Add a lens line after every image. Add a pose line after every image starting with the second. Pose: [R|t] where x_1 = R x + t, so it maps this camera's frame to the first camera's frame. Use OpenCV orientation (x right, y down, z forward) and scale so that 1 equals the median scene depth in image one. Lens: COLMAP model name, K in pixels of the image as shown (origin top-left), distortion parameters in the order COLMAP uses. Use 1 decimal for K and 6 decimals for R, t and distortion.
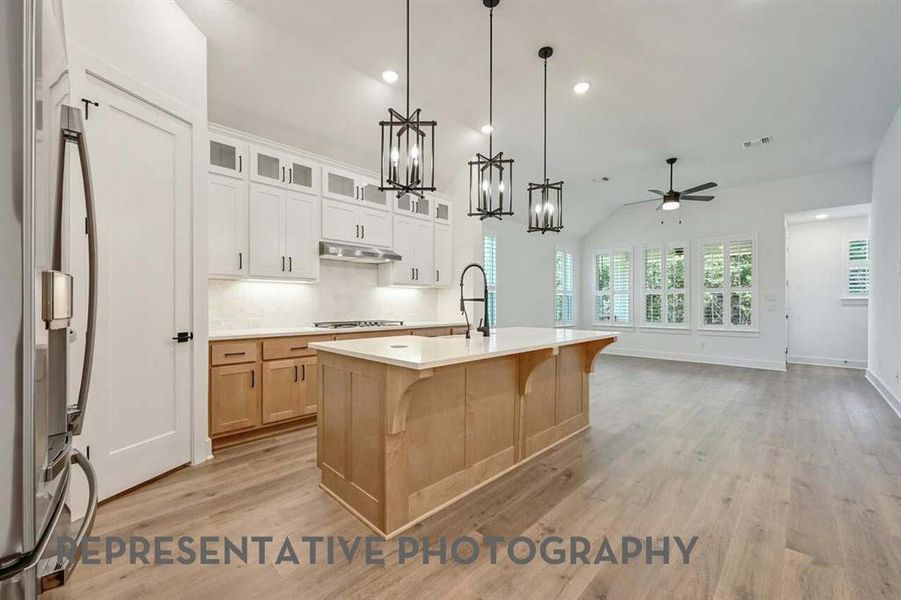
lens RADIAL K [[356.8, 0, 452.3], [0, 356.8, 305.6], [0, 0, 1]] dist [-0.000335, -0.000031]
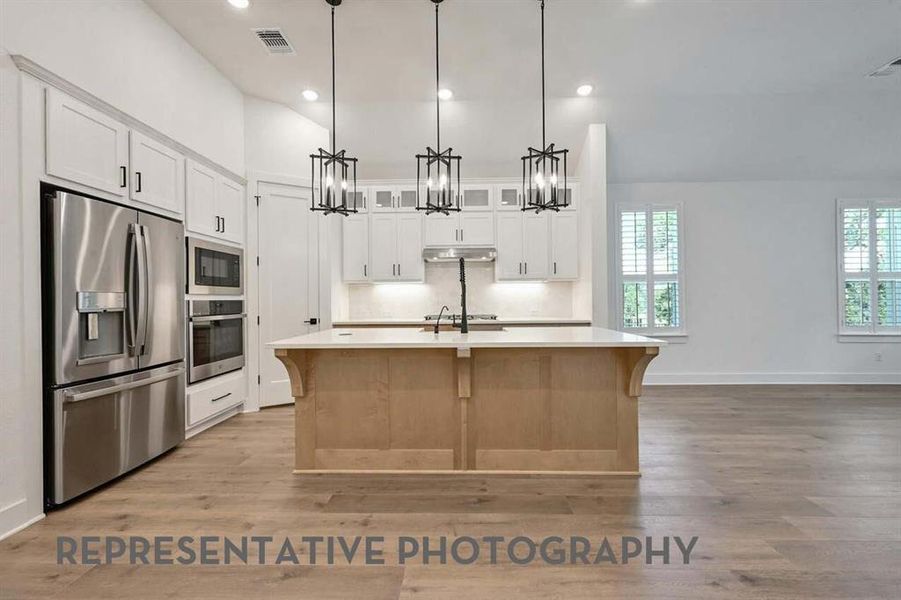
lens RADIAL K [[355.8, 0, 451.6], [0, 355.8, 298.2], [0, 0, 1]] dist [0.000514, 0.000063]
pose [[0.684673, -0.009869, -0.728784, 0.579531], [0.005821, 0.999950, -0.008072, -0.000440], [0.728827, 0.001285, 0.684696, 0.235978]]
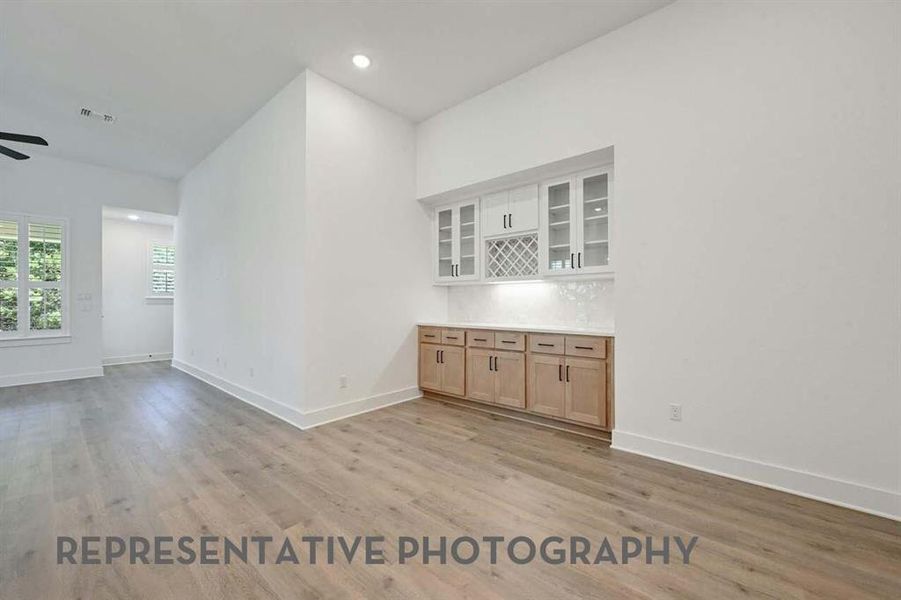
lens RADIAL K [[356.9, 0, 452.8], [0, 356.9, 299.5], [0, 0, 1]] dist [0.000540, 0.000260]
pose [[-0.061786, 0.005821, 0.998072, -0.075761], [0.007477, 0.999958, -0.005369, -0.002535], [-0.998061, 0.007131, -0.061827, 0.247306]]
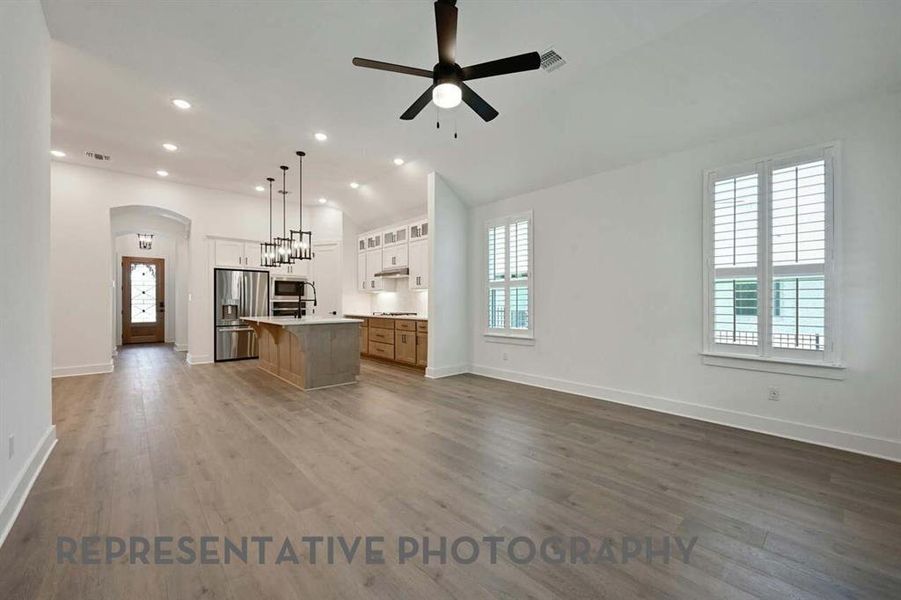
lens RADIAL K [[352.8, 0, 453.6], [0, 352.8, 302.8], [0, 0, 1]] dist [-0.001447, 0.000013]
pose [[-0.047622, -0.001200, -0.998865, 1.554350], [-0.005764, 0.999983, -0.000927, -0.003171], [0.998849, 0.005713, -0.047628, 1.483026]]
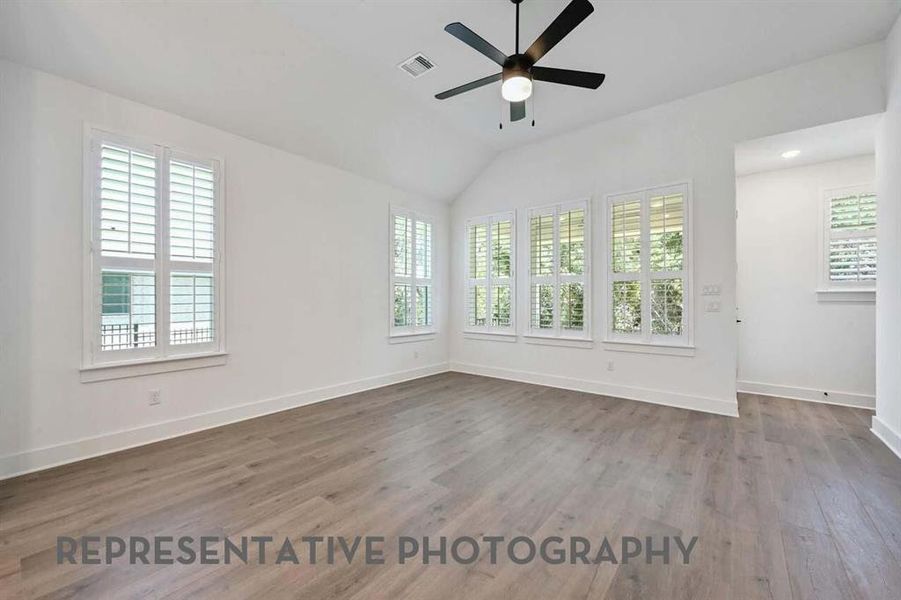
lens RADIAL K [[356.9, 0, 452.8], [0, 356.9, 299.5], [0, 0, 1]] dist [0.000540, 0.000260]
pose [[0.994645, 0.002356, 0.103322, 0.692082], [-0.002130, 0.999995, -0.002295, -0.004669], [-0.103327, 0.002063, 0.994645, 0.783897]]
